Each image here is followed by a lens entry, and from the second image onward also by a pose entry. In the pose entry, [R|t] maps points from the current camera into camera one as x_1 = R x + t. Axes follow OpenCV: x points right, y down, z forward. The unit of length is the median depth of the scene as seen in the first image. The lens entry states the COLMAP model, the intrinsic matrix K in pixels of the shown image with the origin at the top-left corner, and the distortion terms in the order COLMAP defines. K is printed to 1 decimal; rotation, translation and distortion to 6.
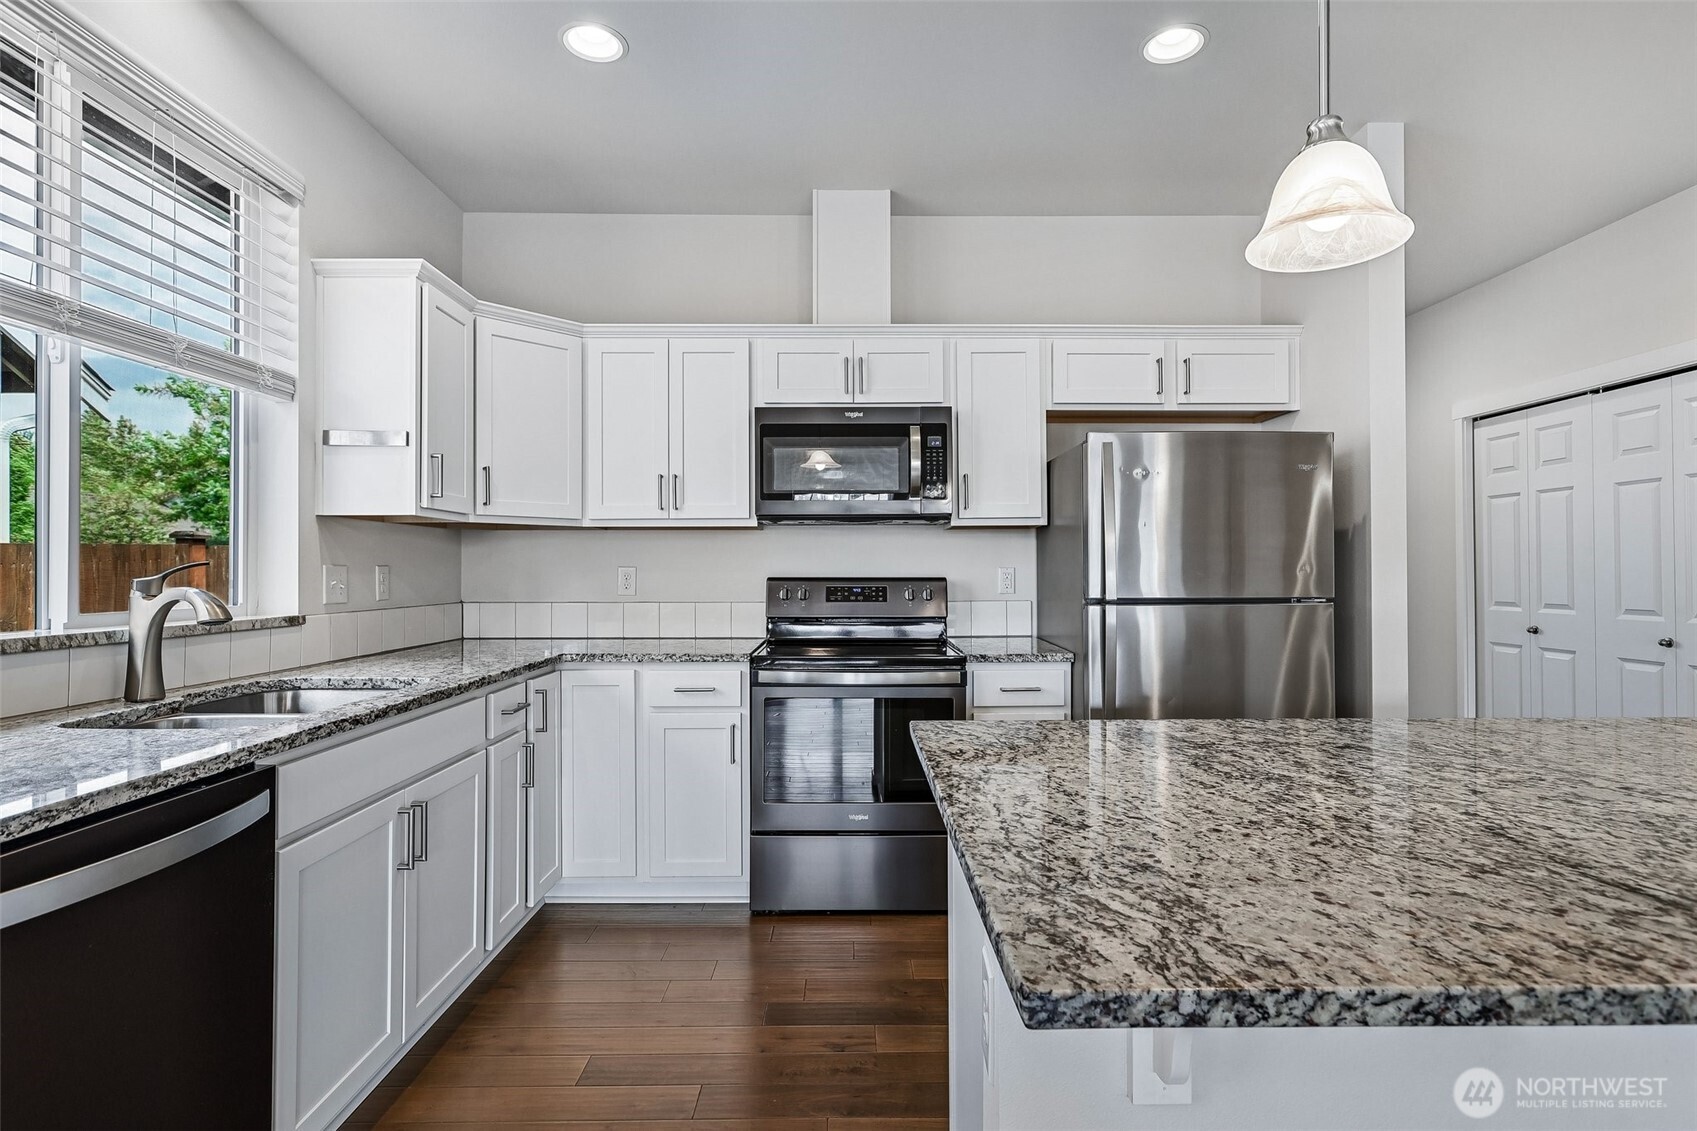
lens RADIAL K [[852.4, 0, 858.3], [0, 852.4, 563.4], [0, 0, 1]] dist [0.004682, 0.001665]
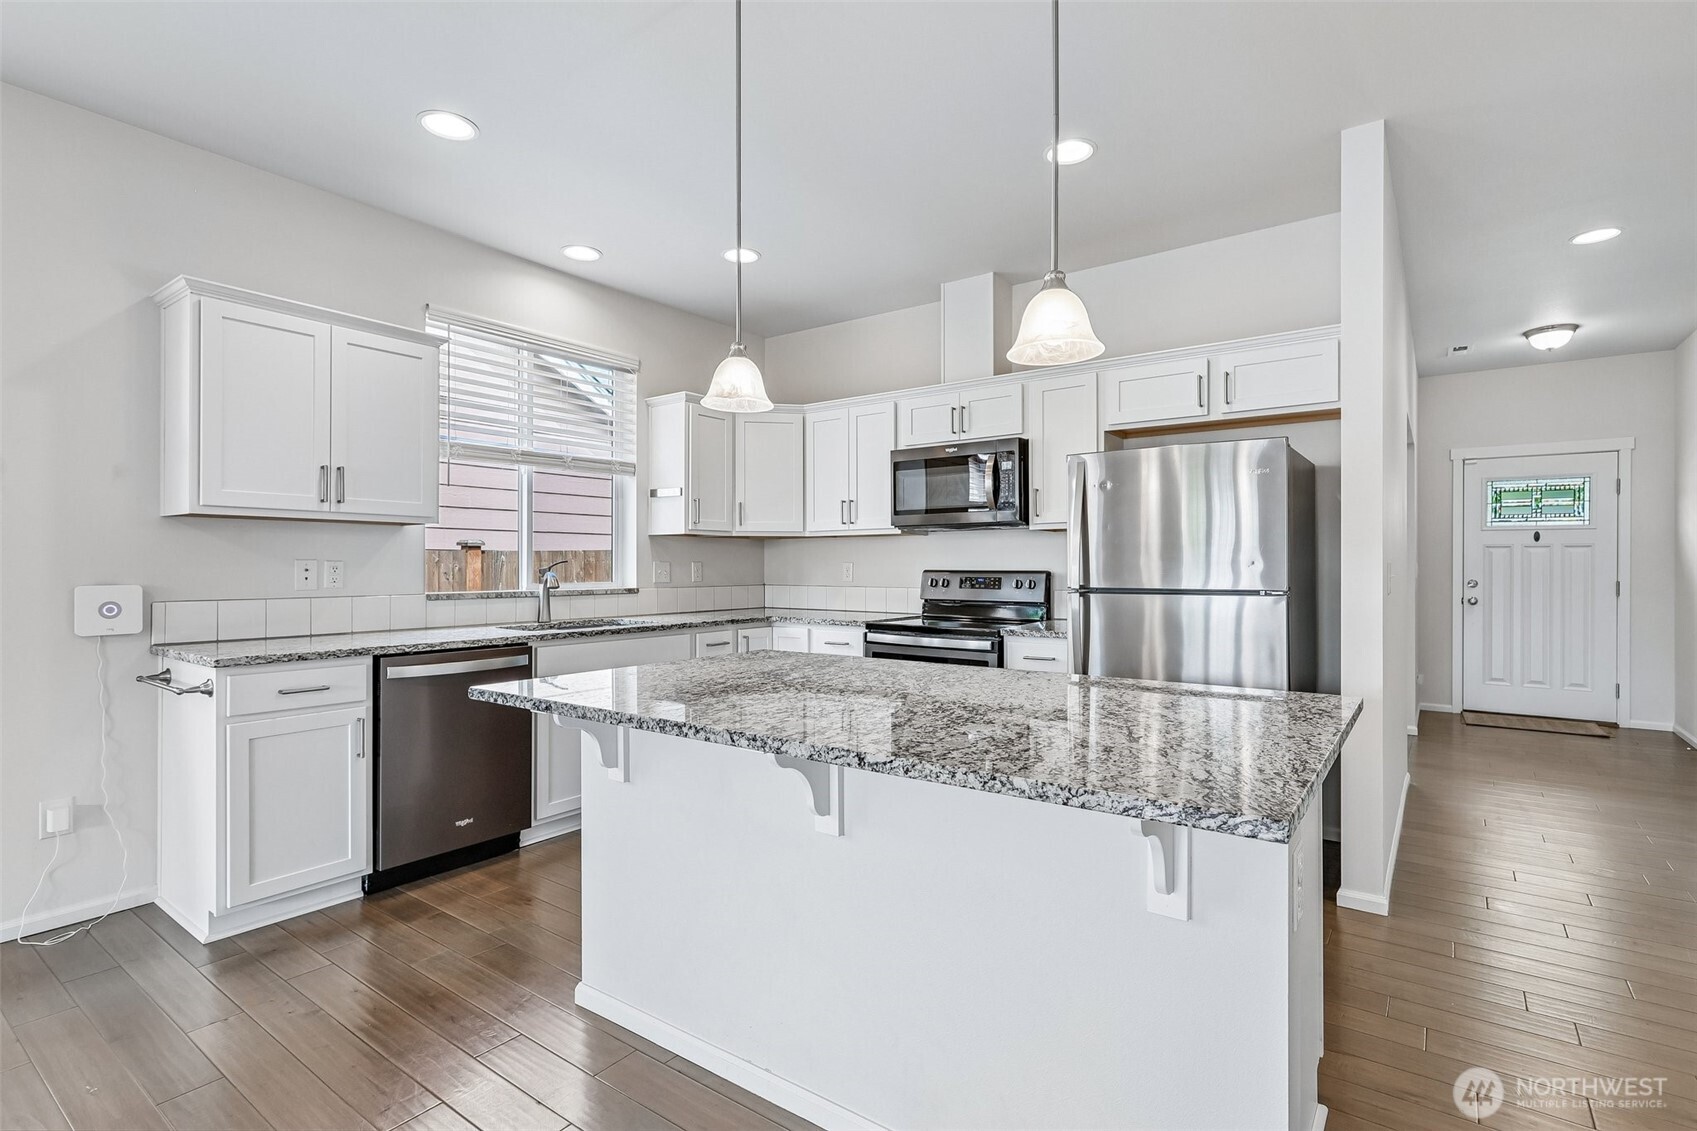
lens RADIAL K [[815.2, 0, 852.0], [0, 815.2, 569.9], [0, 0, 1]] dist [-0.000797, -0.000490]
pose [[0.800948, 0.003450, -0.598724, 0.640826], [0.003225, 0.999944, 0.010077, 0.002425], [0.598725, -0.010002, 0.800892, -0.131652]]
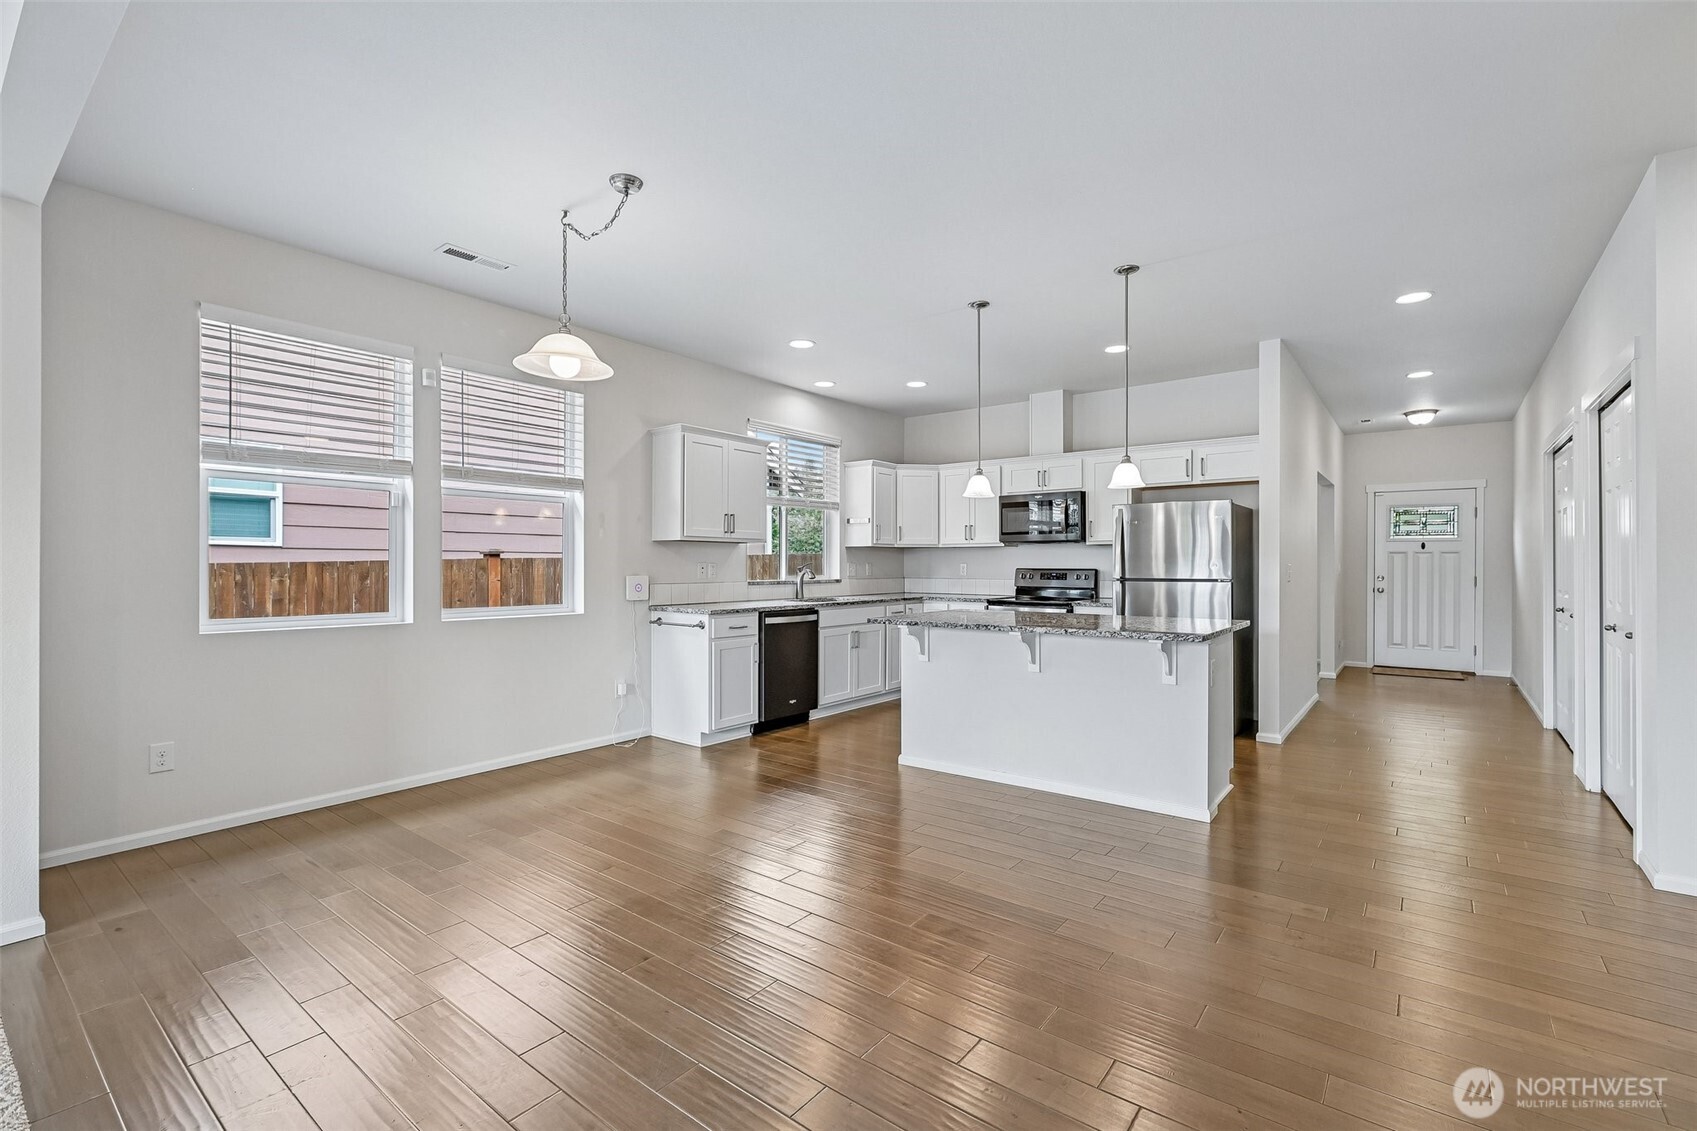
lens RADIAL K [[750.9, 0, 849.8], [0, 750.9, 568.3], [0, 0, 1]] dist [-0.010449, 0.001692]
pose [[0.781708, 0.004068, -0.623632, 0.845135], [0.002631, 0.999948, 0.009821, -0.004971], [0.623639, -0.009318, 0.781657, -0.873281]]
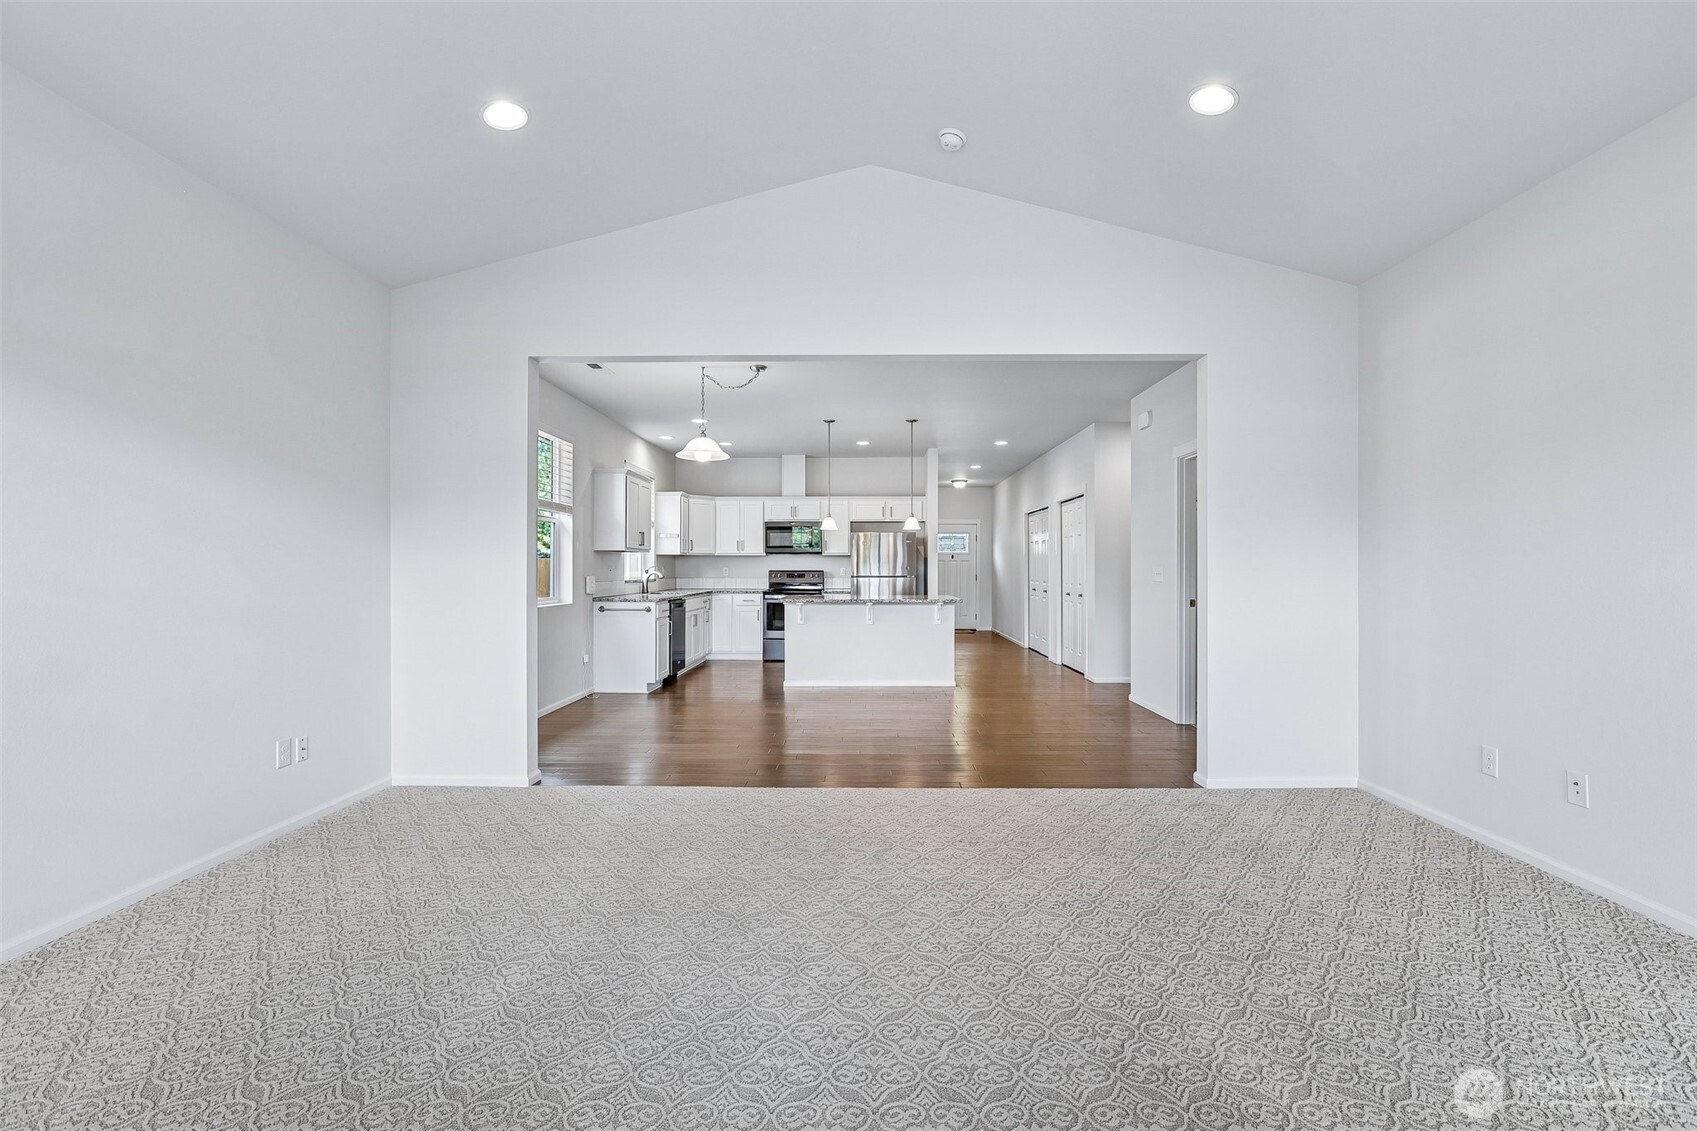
lens RADIAL K [[750.9, 0, 853.9], [0, 750.9, 571.1], [0, 0, 1]] dist [-0.010449, 0.001692]
pose [[0.999539, 0.000356, -0.030365, 0.336960], [-0.000064, 0.999954, 0.009596, -0.010249], [0.030367, -0.009589, 0.999493, -2.061739]]
